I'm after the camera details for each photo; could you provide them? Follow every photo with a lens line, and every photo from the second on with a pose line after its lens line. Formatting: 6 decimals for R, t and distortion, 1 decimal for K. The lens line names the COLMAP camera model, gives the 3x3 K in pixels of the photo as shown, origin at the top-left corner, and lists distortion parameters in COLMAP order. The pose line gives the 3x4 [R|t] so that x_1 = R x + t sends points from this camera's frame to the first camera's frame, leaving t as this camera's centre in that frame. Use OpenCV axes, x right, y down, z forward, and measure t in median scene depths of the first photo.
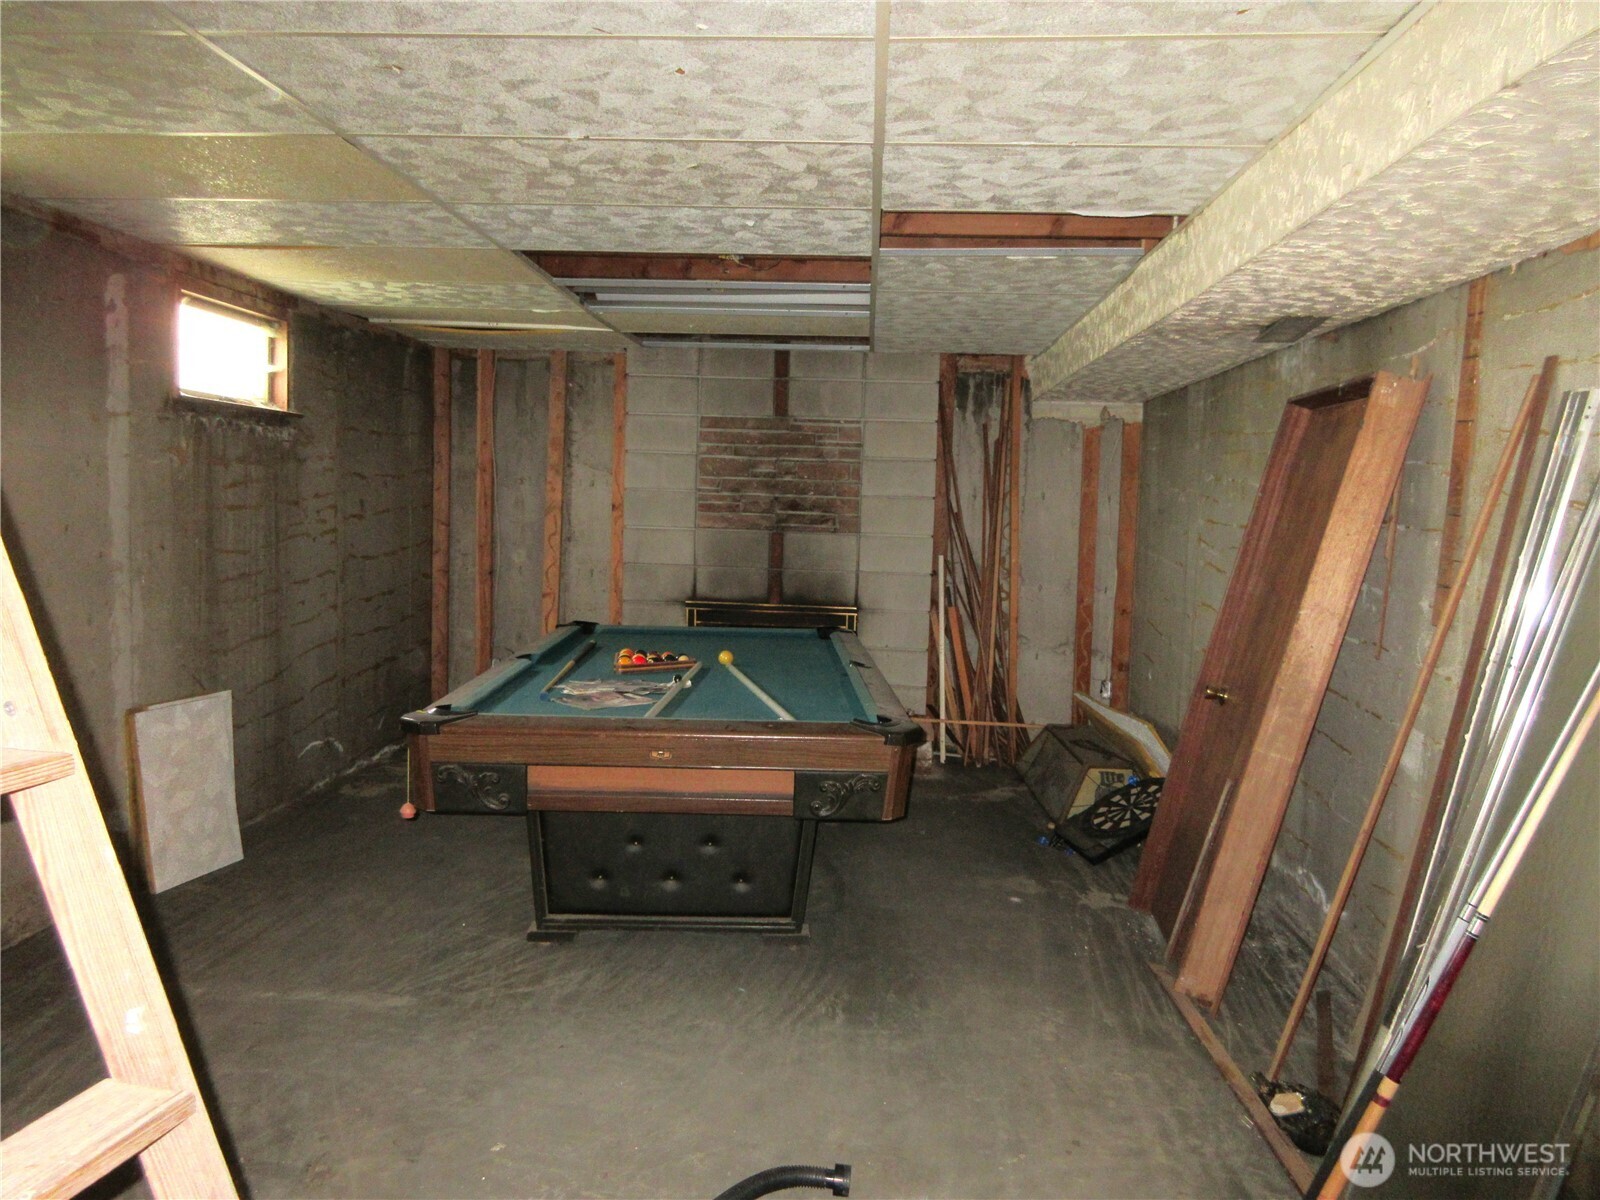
lens RADIAL K [[1198.4, 0, 800.0], [0, 1198.4, 600.0], [0, 0, 1]] dist [0.011541, 0.000785]
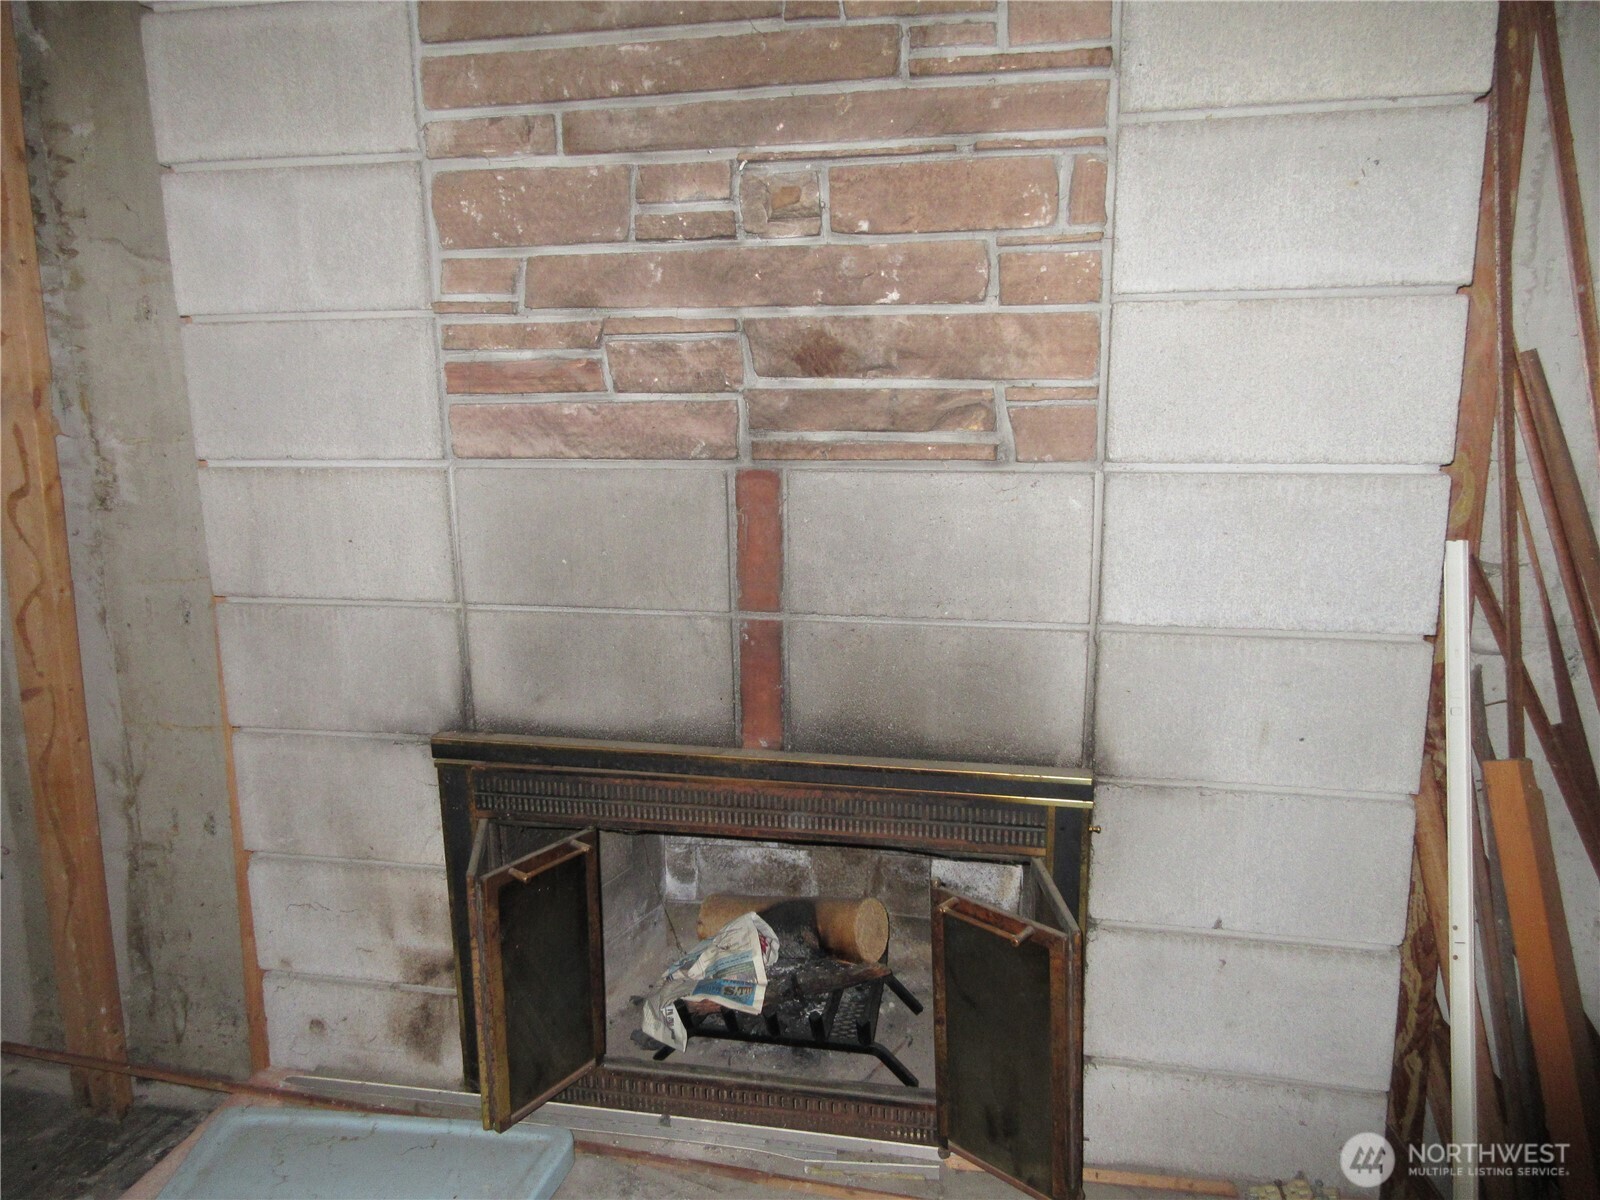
lens RADIAL K [[1198.4, 0, 800.0], [0, 1198.4, 600.0], [0, 0, 1]] dist [0.011541, 0.000785]
pose [[0.985715, -0.013054, -0.167918, 0.030543], [0.033377, 0.992359, 0.118784, -0.058808], [0.165084, -0.122691, 0.978618, 0.761088]]
